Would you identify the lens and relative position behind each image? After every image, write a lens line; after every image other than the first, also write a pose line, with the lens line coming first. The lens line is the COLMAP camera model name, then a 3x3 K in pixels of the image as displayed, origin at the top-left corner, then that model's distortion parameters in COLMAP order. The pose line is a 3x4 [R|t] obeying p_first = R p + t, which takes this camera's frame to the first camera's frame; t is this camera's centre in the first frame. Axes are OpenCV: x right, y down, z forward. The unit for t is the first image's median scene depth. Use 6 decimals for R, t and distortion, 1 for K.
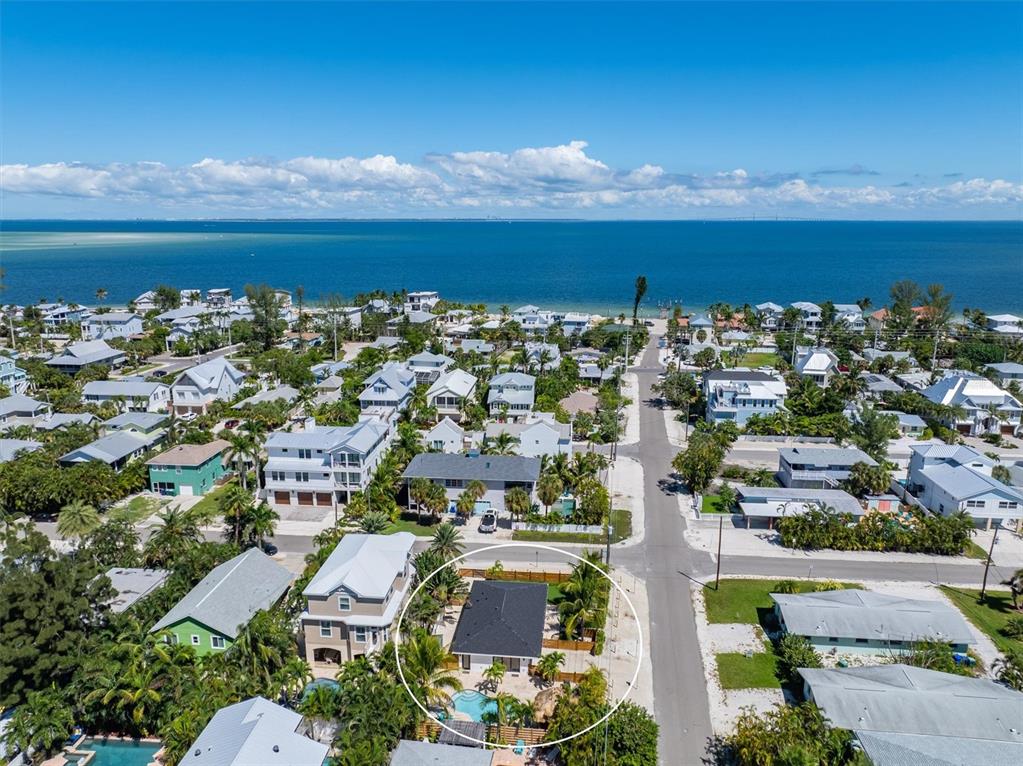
lens RADIAL K [[720.5, 0, 511.9], [0, 720.5, 382.6], [0, 0, 1]] dist [-0.003492, -0.008726]
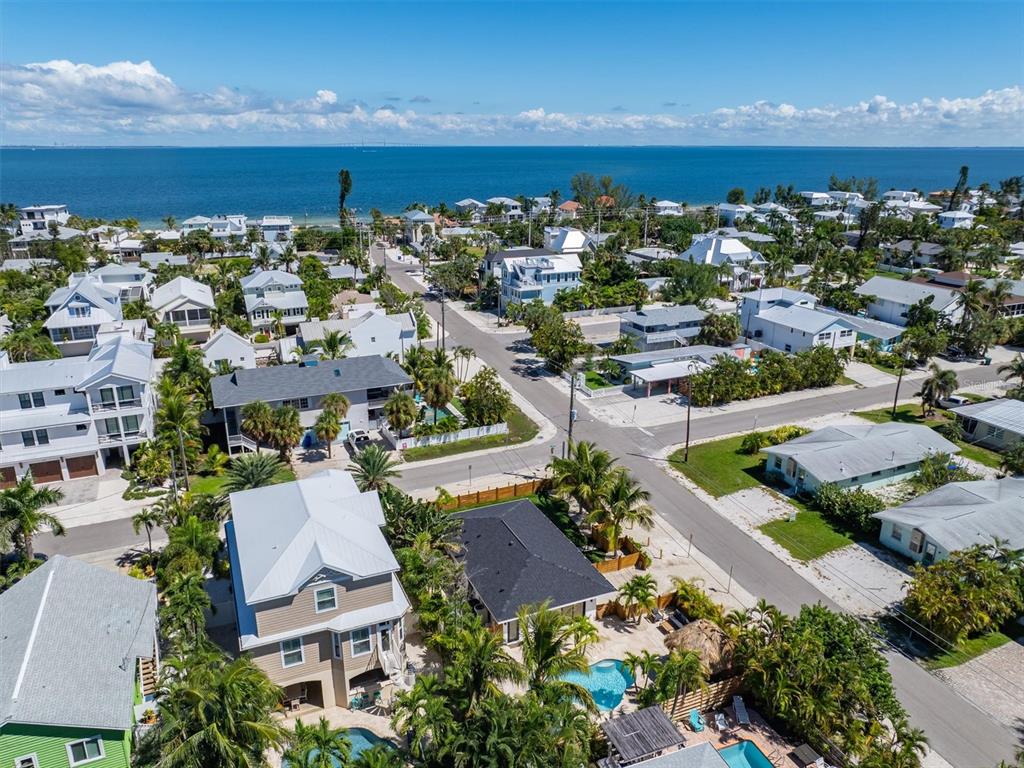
lens RADIAL K [[721.2, 0, 512.9], [0, 721.2, 385.2], [0, 0, 1]] dist [-0.003492, -0.008726]
pose [[0.872849, -0.156001, 0.462383, -0.213034], [0.109431, 0.985966, 0.126076, 0.054814], [-0.475562, -0.059446, 0.877671, 0.280785]]
